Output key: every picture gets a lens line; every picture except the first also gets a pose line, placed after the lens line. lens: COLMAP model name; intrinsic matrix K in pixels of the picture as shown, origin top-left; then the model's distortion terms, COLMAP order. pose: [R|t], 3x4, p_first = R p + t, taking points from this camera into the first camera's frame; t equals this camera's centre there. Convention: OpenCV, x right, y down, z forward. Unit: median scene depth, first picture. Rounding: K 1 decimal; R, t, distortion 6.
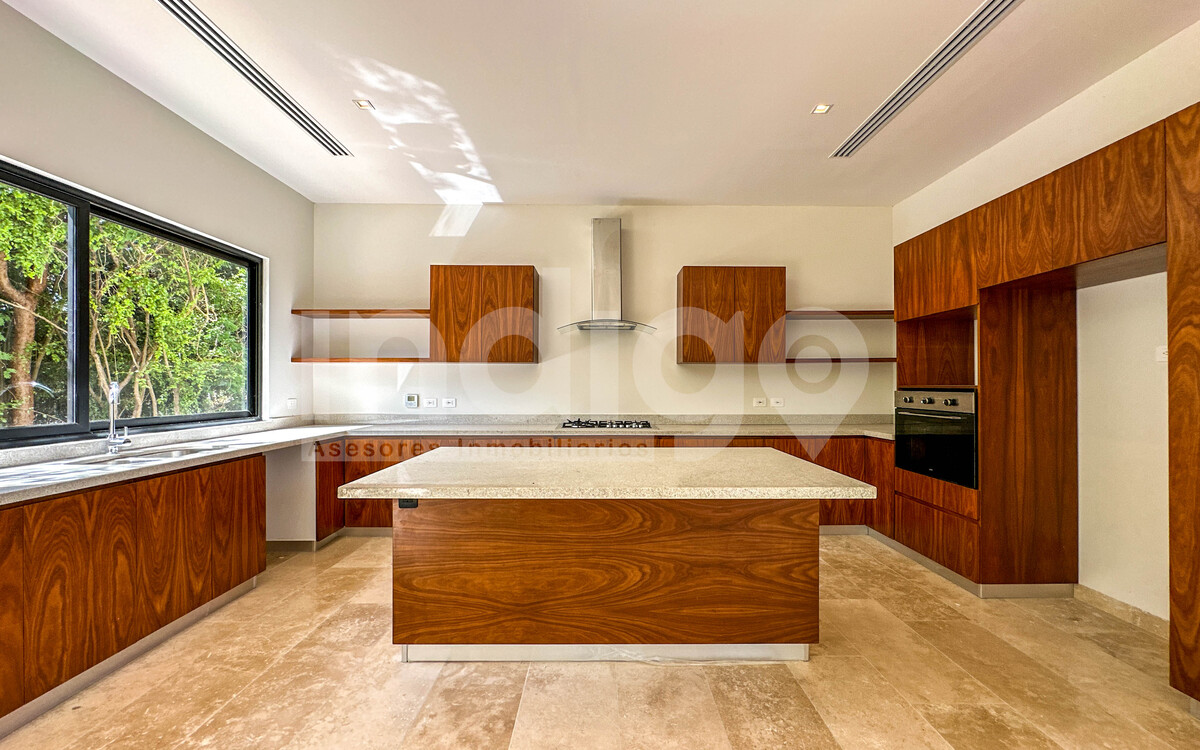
lens RADIAL K [[497.8, 0, 603.6], [0, 497.8, 386.9], [0, 0, 1]] dist [-0.002286, 0.000084]
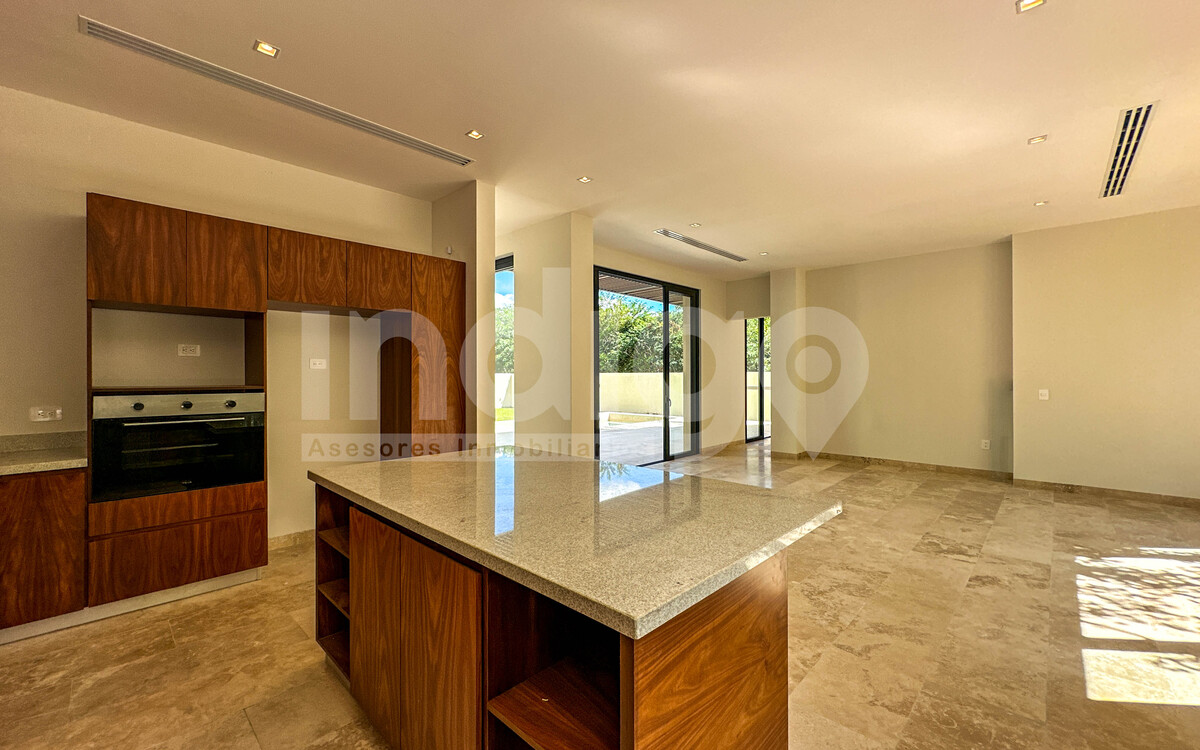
lens RADIAL K [[478.3, 0, 600.2], [0, 478.3, 373.0], [0, 0, 1]] dist [-0.002272, -0.000031]
pose [[-0.719687, 0.003413, 0.694290, -0.513807], [0.002841, 0.999994, -0.001971, -0.027287], [-0.694292, 0.000554, -0.719693, 1.228671]]
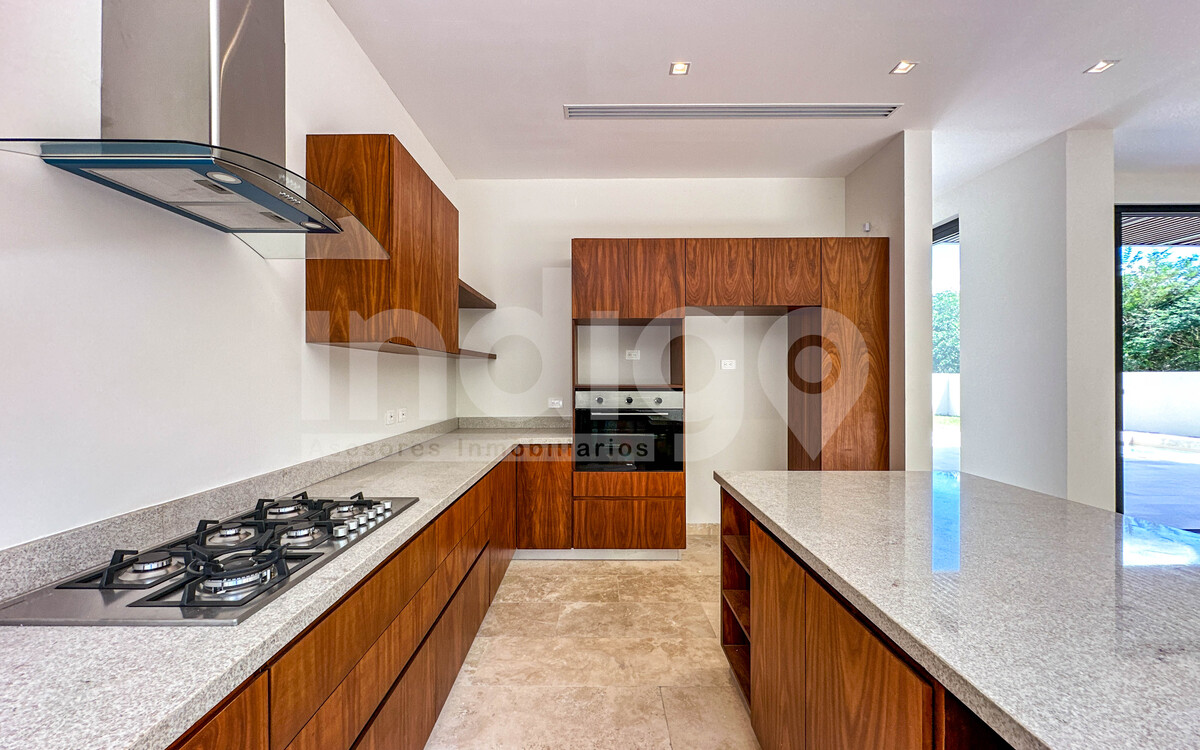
lens RADIAL K [[482.6, 0, 596.3], [0, 482.6, 377.5], [0, 0, 1]] dist [-0.002754, 0.000133]
pose [[0.010422, -0.002973, 0.999941, -0.416376], [0.004089, 0.999987, 0.002930, -0.025880], [-0.999937, 0.004058, 0.010434, 1.182477]]
